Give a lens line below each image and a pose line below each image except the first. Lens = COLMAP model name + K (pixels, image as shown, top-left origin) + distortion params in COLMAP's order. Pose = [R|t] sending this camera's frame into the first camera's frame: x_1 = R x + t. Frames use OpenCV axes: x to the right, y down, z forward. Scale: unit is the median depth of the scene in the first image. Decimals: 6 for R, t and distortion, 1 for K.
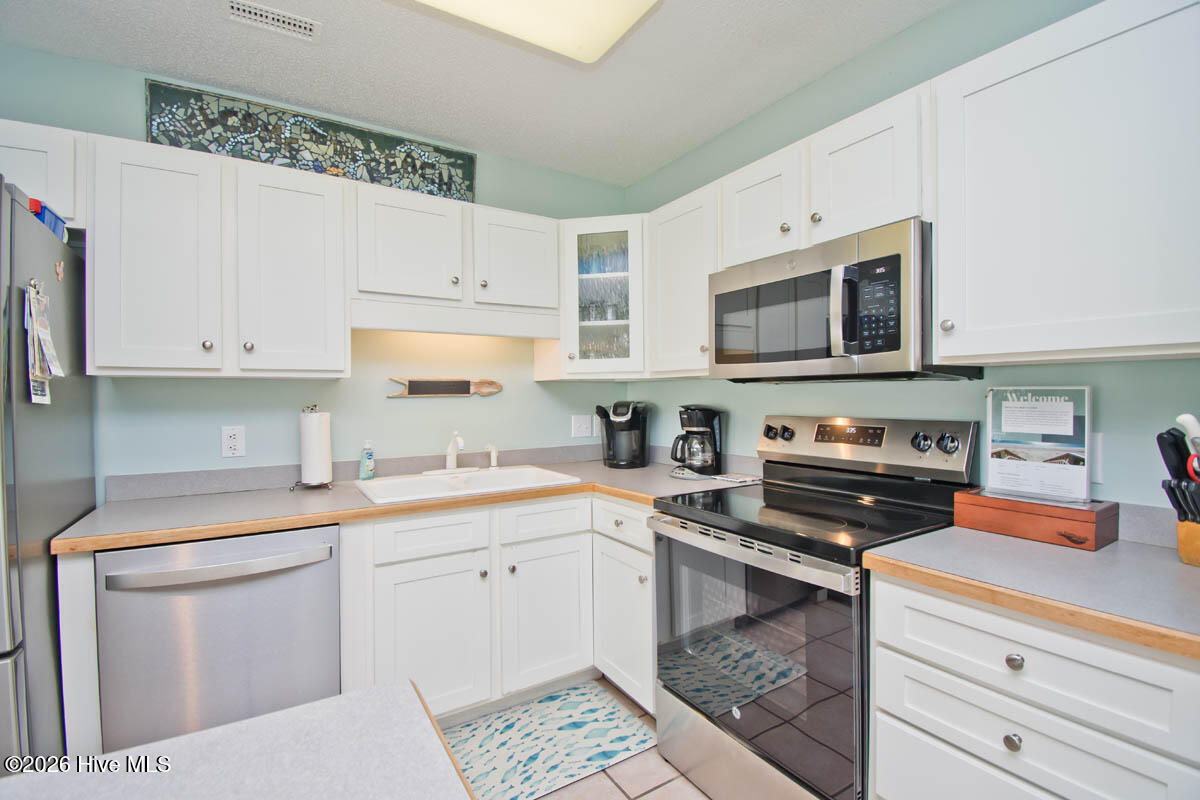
lens RADIAL K [[537.2, 0, 600.0], [0, 537.2, 400.0], [0, 0, 1]] dist [0.002003, -0.017102]
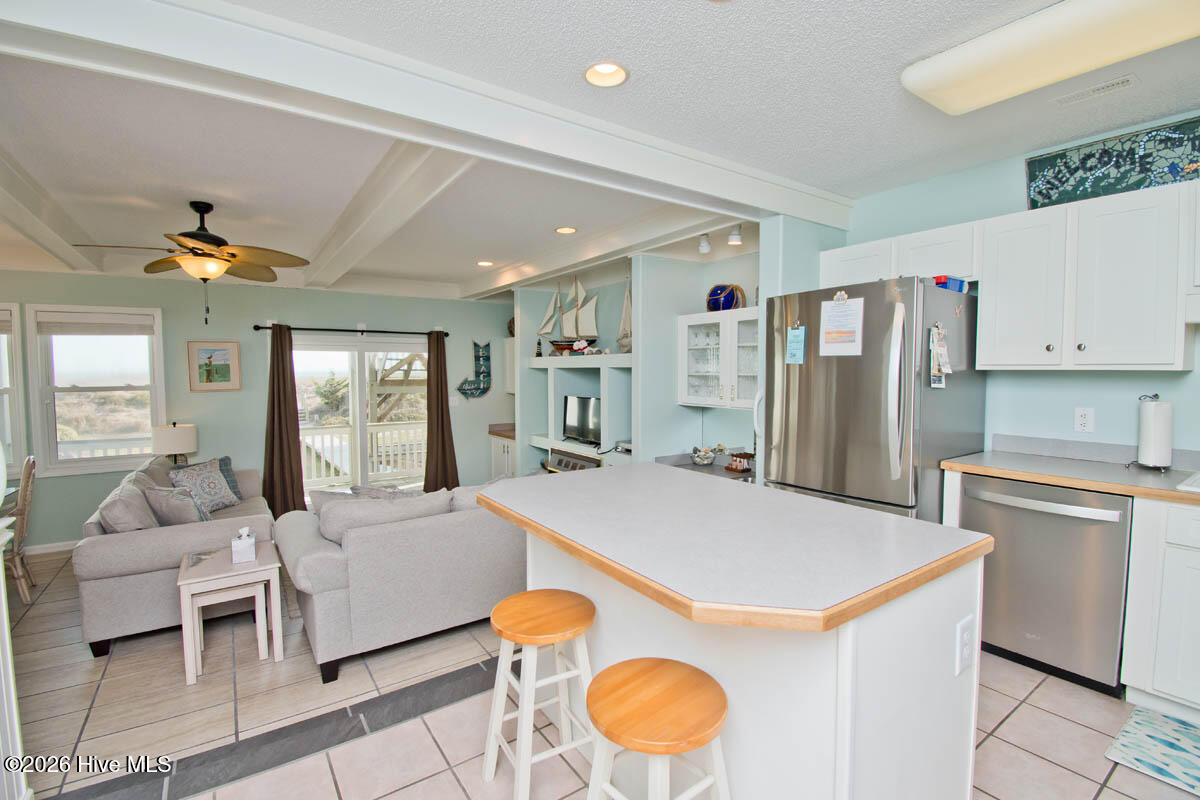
lens RADIAL K [[537.2, 0, 600.0], [0, 537.2, 400.0], [0, 0, 1]] dist [0.002003, -0.017102]
pose [[0.035790, 0.062547, -0.997400, 0.533328], [-0.010438, 0.998008, 0.062211, -0.036331], [0.999305, 0.008184, 0.036371, -0.183258]]
